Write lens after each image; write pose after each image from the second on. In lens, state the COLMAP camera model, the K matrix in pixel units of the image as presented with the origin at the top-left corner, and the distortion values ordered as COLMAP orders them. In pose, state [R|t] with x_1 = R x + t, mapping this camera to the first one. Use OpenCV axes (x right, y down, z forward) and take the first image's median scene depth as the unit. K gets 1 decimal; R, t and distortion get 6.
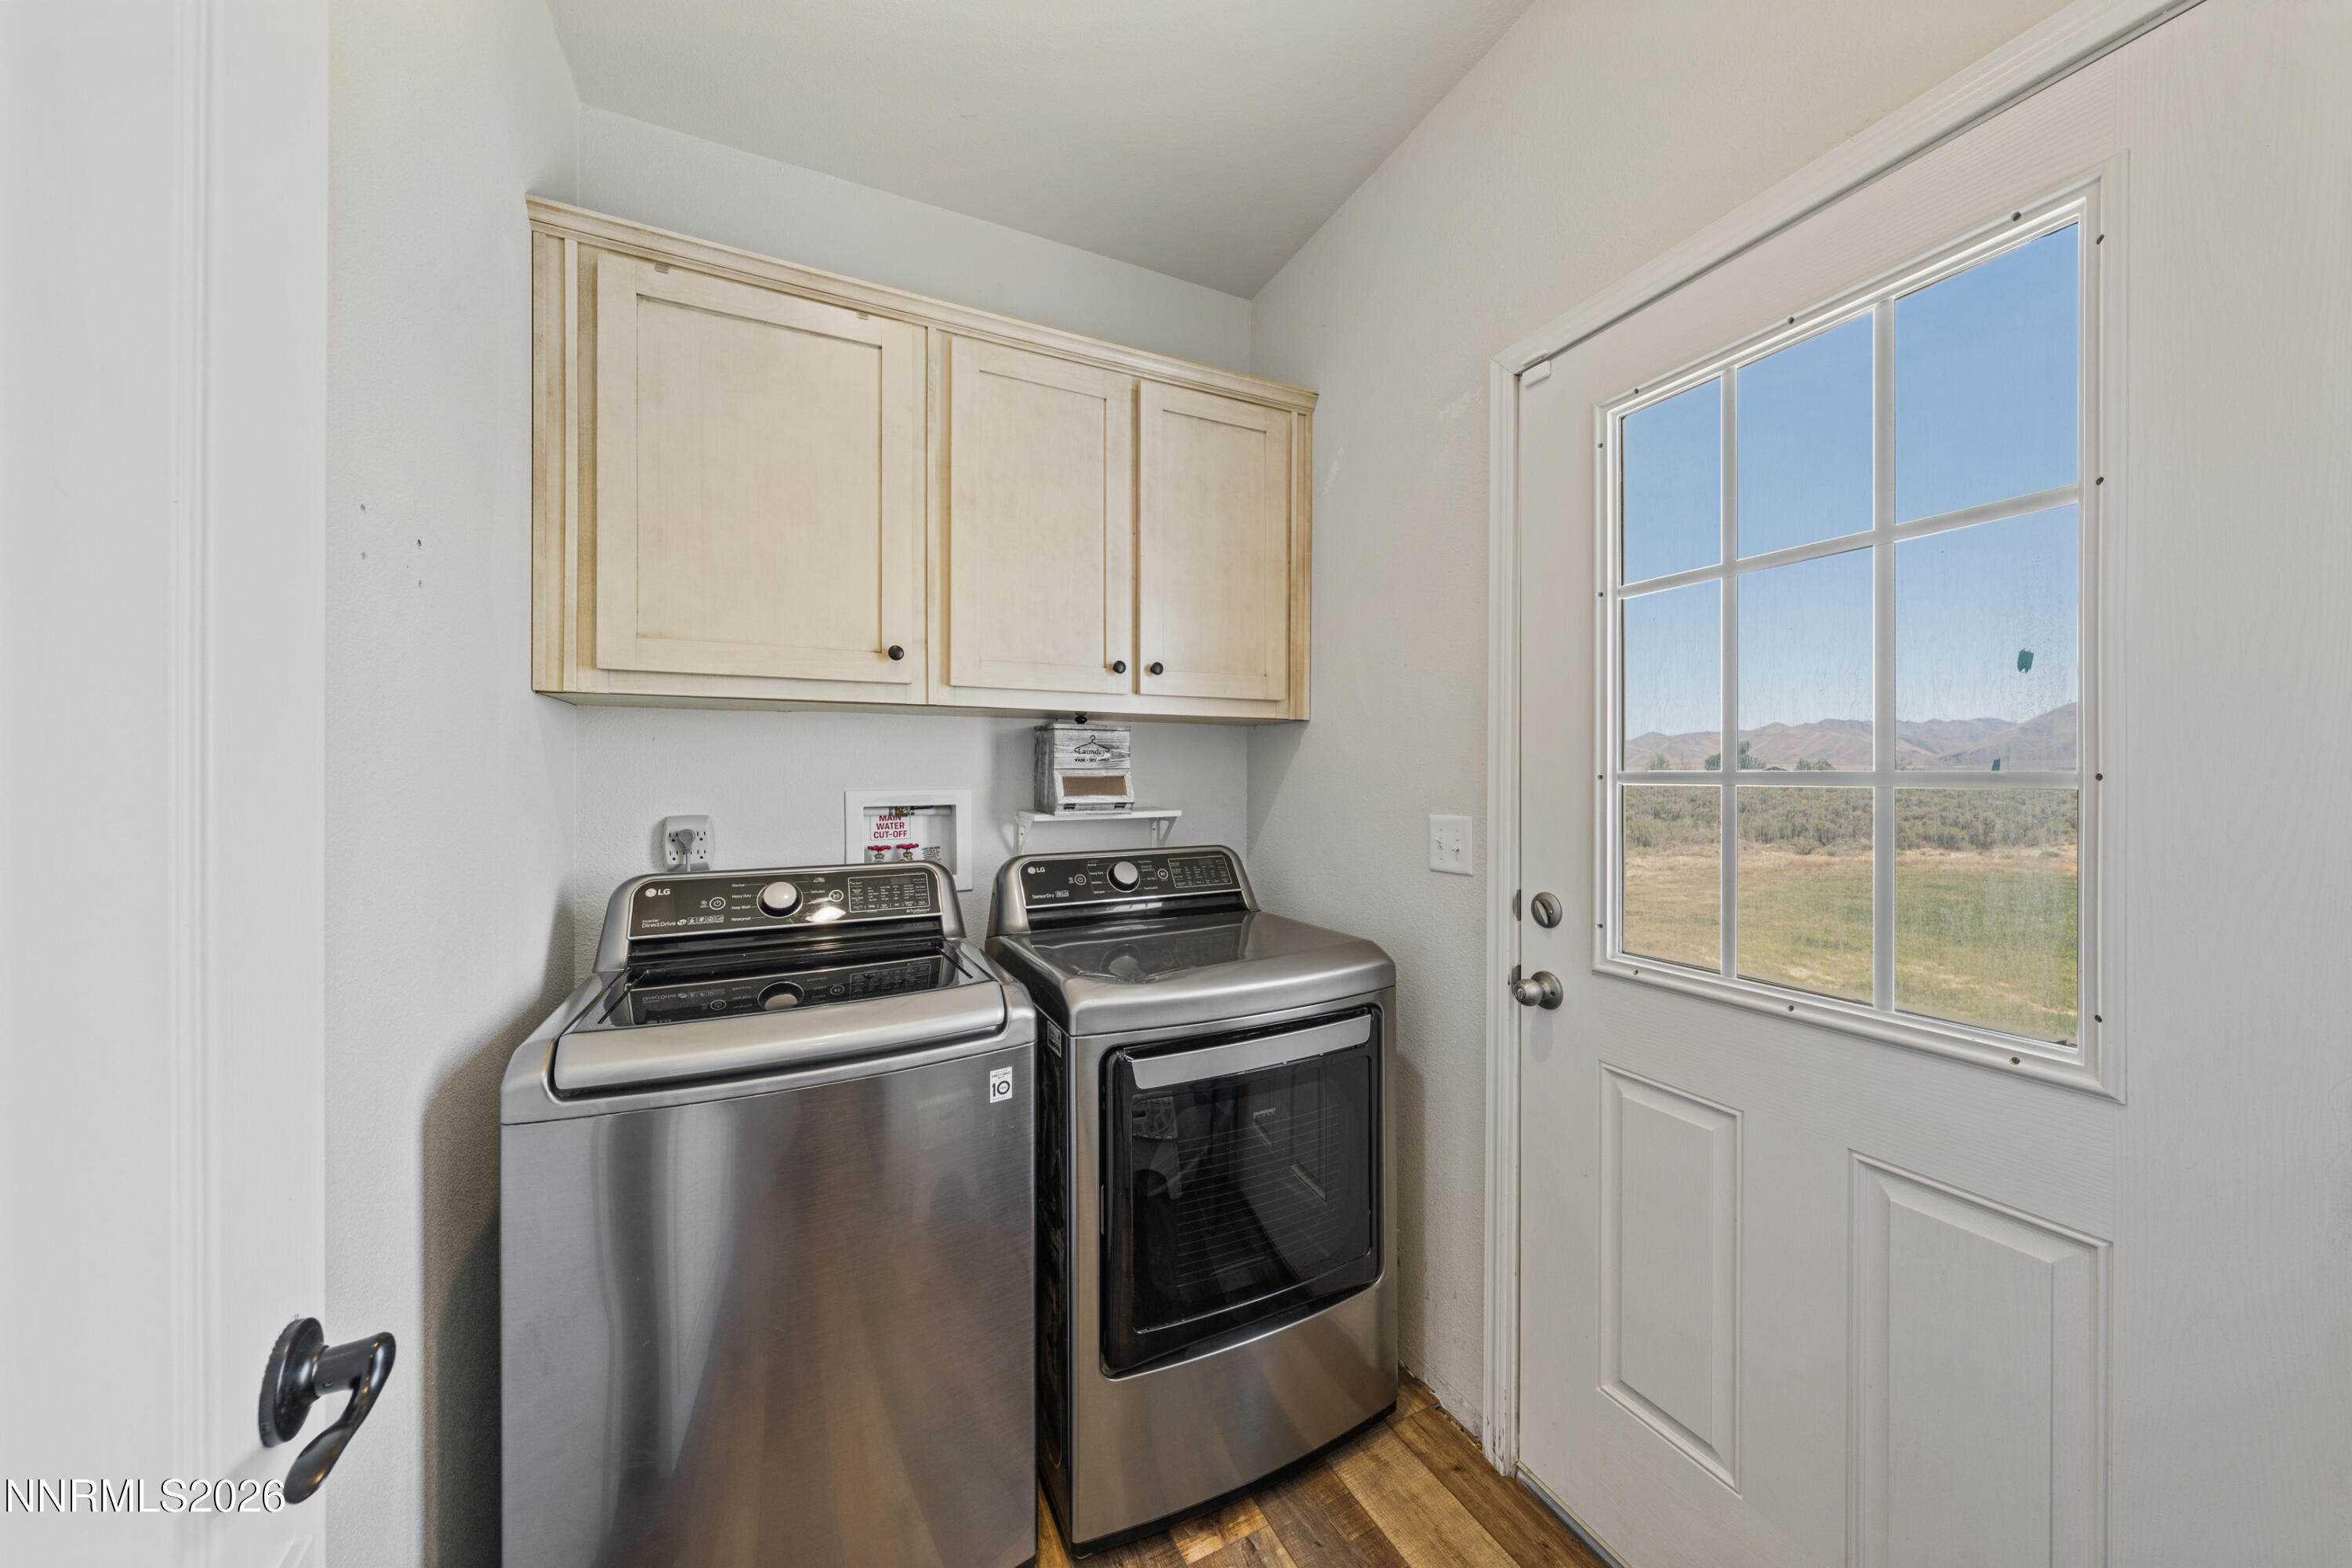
lens RADIAL K [[799.5, 0, 1177.0], [0, 799.5, 767.9], [0, 0, 1]] dist [0.000276, -0.000143]
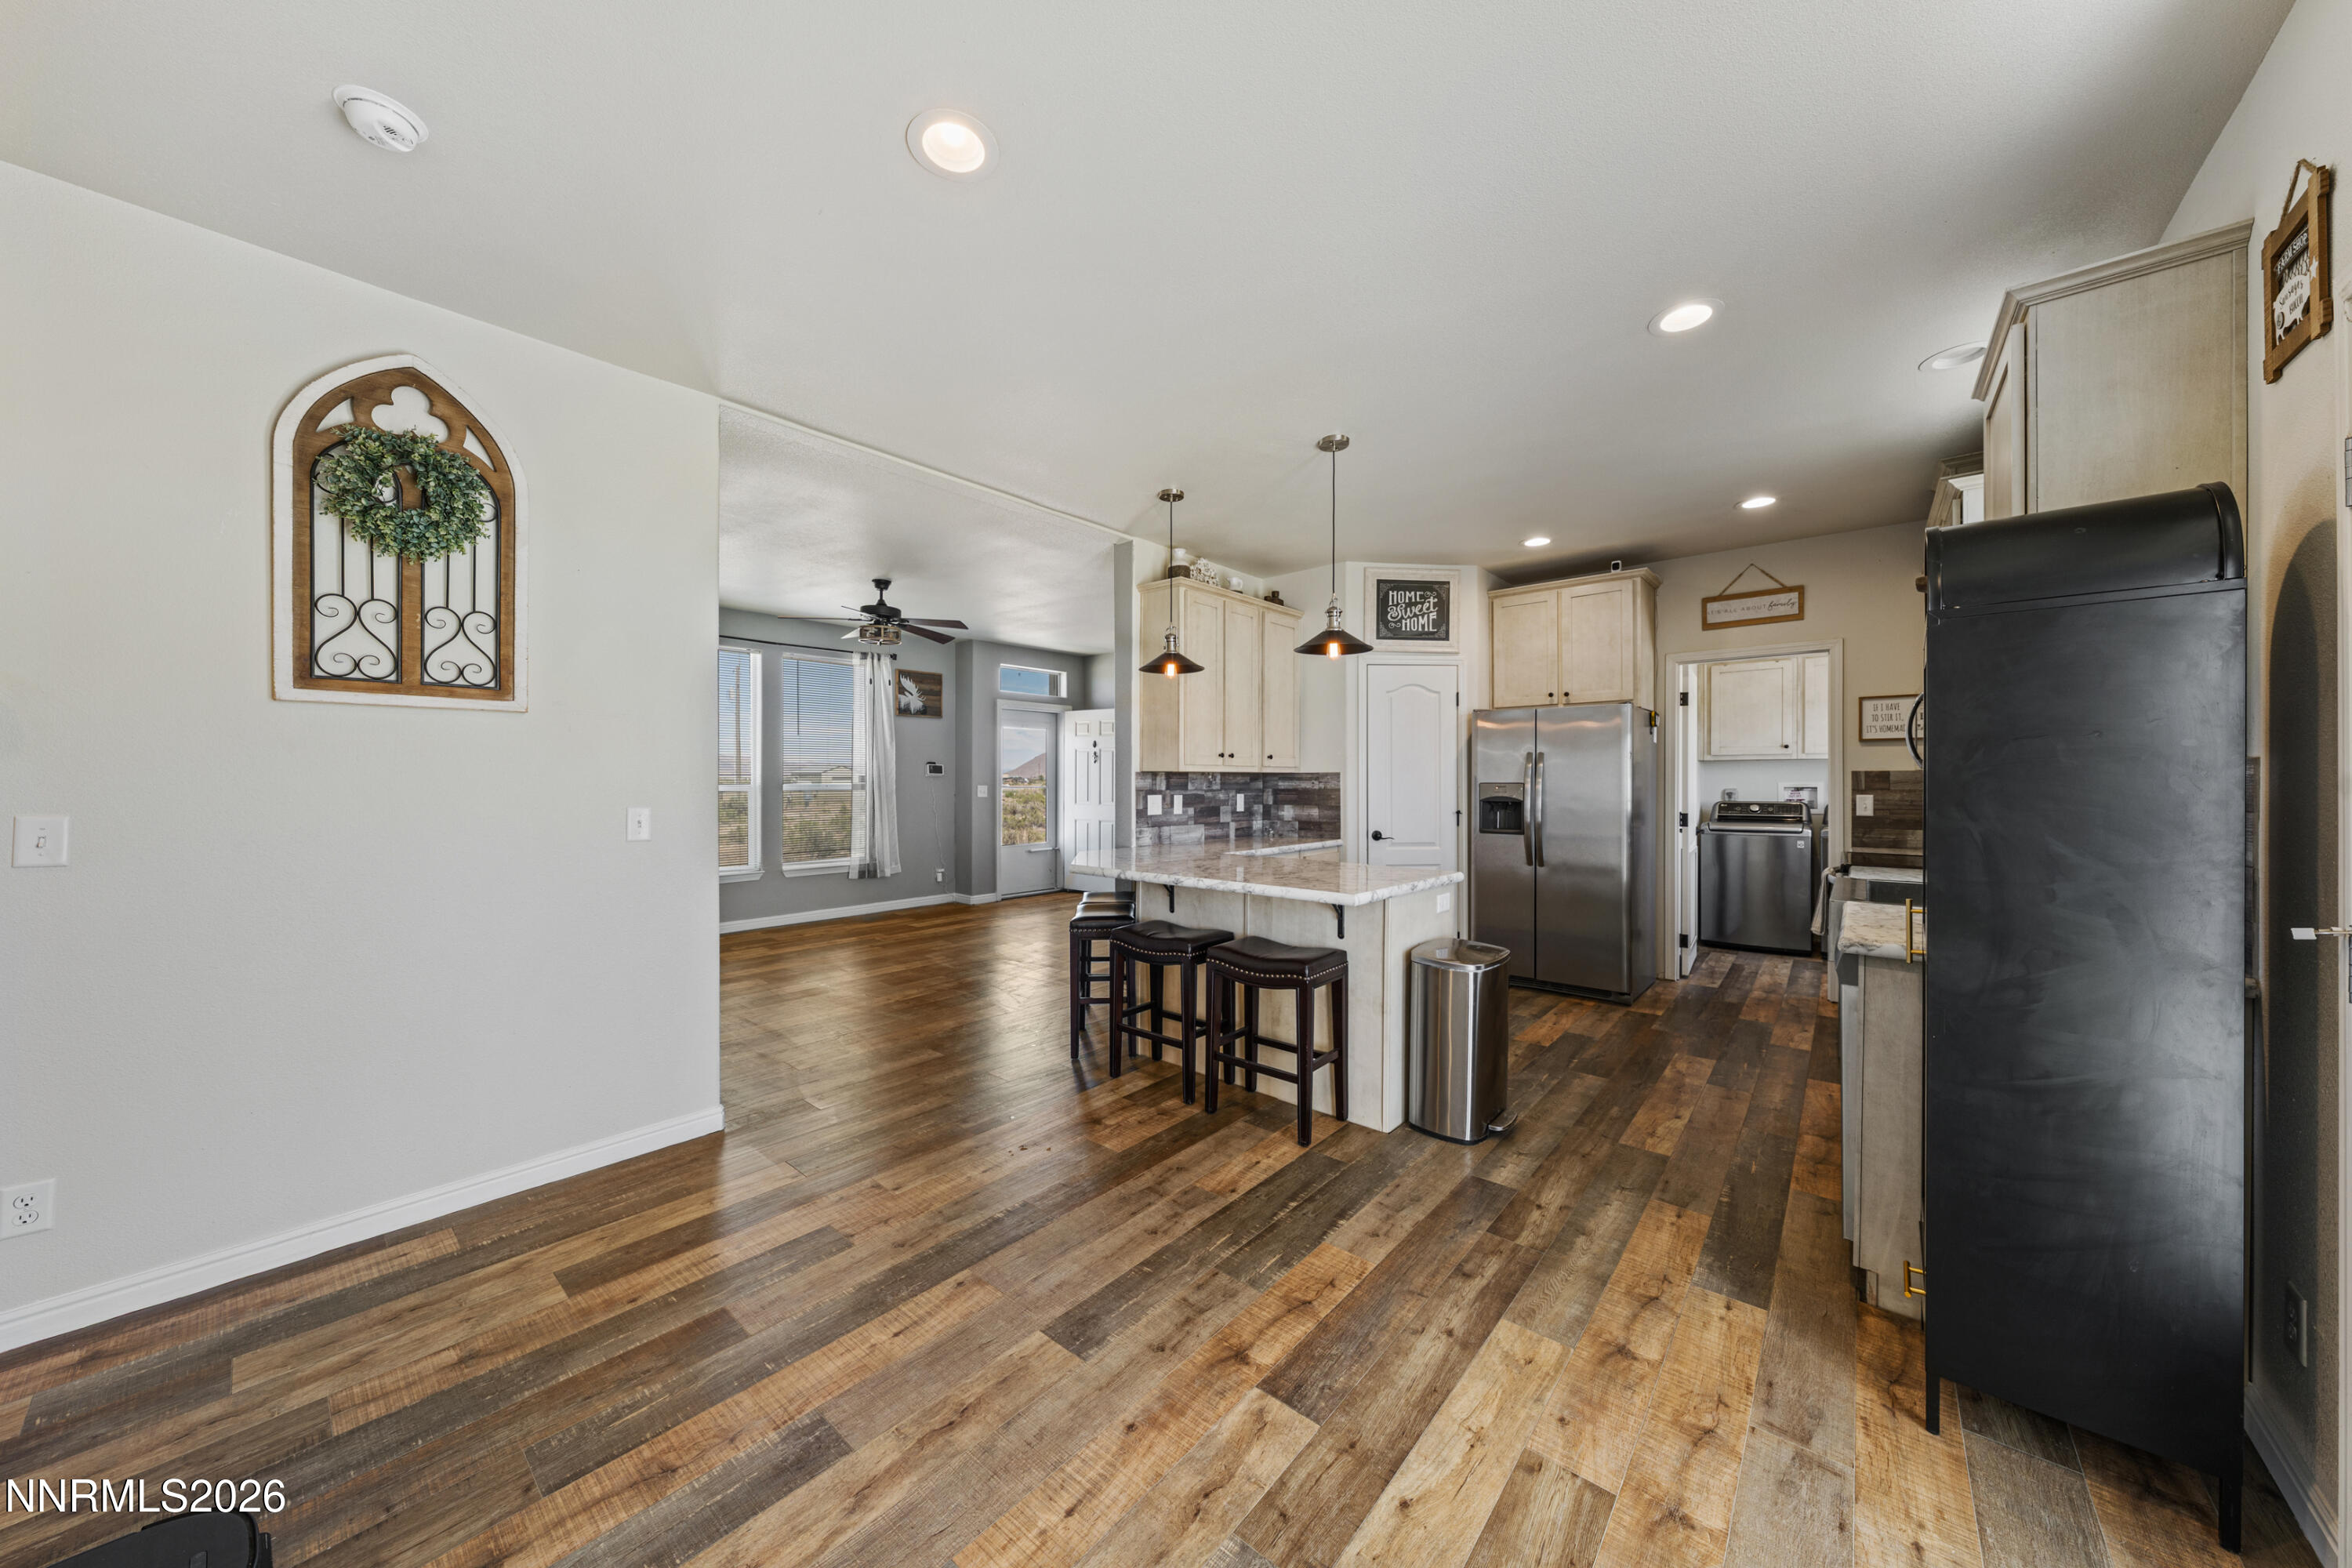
lens RADIAL K [[799.5, 0, 1181.0], [0, 799.5, 785.9], [0, 0, 1]] dist [0.000276, -0.000143]
pose [[0.409675, 0.008407, -0.912193, 1.848570], [0.008195, 0.999883, 0.012895, -0.024493], [0.912195, -0.012759, 0.409558, -3.047453]]
